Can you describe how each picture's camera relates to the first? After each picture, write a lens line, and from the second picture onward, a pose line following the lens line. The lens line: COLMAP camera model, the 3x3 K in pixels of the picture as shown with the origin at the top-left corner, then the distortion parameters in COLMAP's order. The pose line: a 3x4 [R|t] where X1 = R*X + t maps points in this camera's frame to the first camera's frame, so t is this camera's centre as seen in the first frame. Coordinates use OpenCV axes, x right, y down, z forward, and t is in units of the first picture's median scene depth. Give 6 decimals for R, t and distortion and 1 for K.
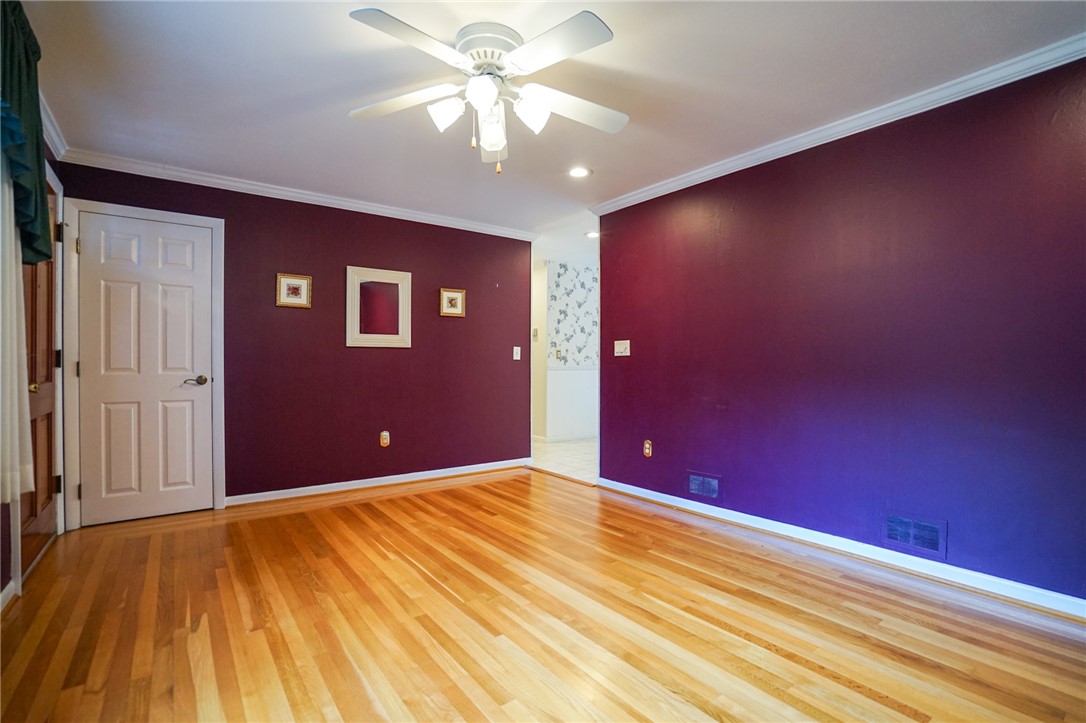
lens RADIAL K [[503.6, 0, 535.6], [0, 503.6, 362.7], [0, 0, 1]] dist [-0.023370, 0.000065]
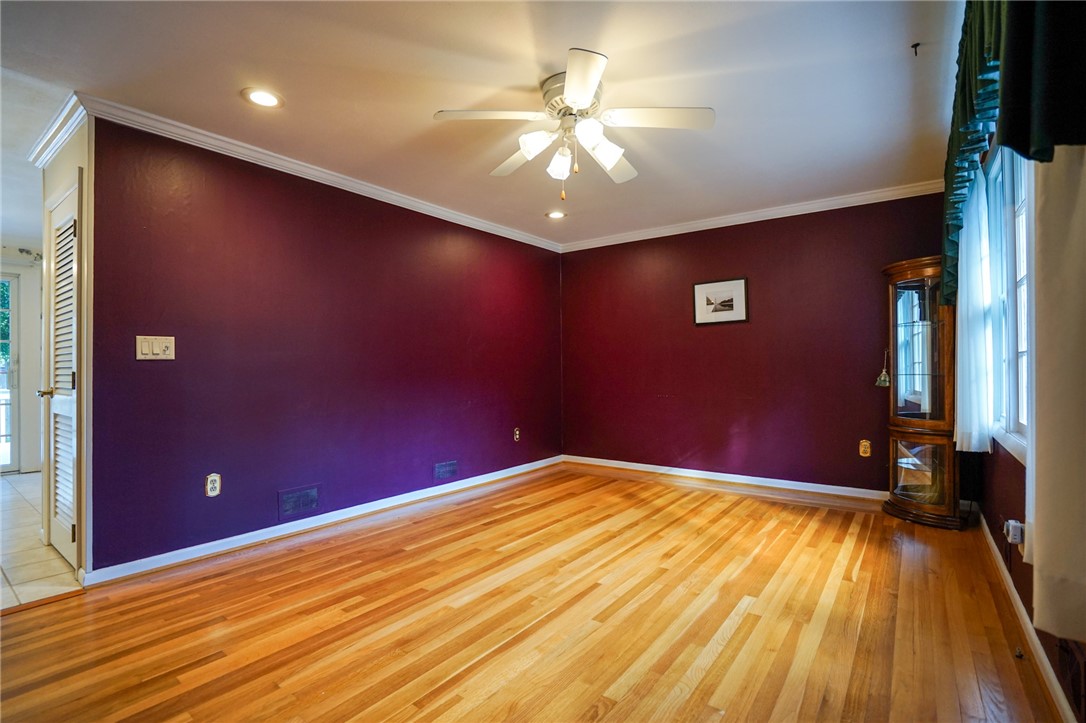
lens RADIAL K [[503.6, 0, 538.7], [0, 503.6, 367.1], [0, 0, 1]] dist [-0.023370, 0.000065]
pose [[-0.292928, 0.008207, 0.956099, -0.899172], [-0.004699, 0.999939, -0.010023, 0.001253], [-0.956123, -0.007428, -0.292872, 1.086589]]
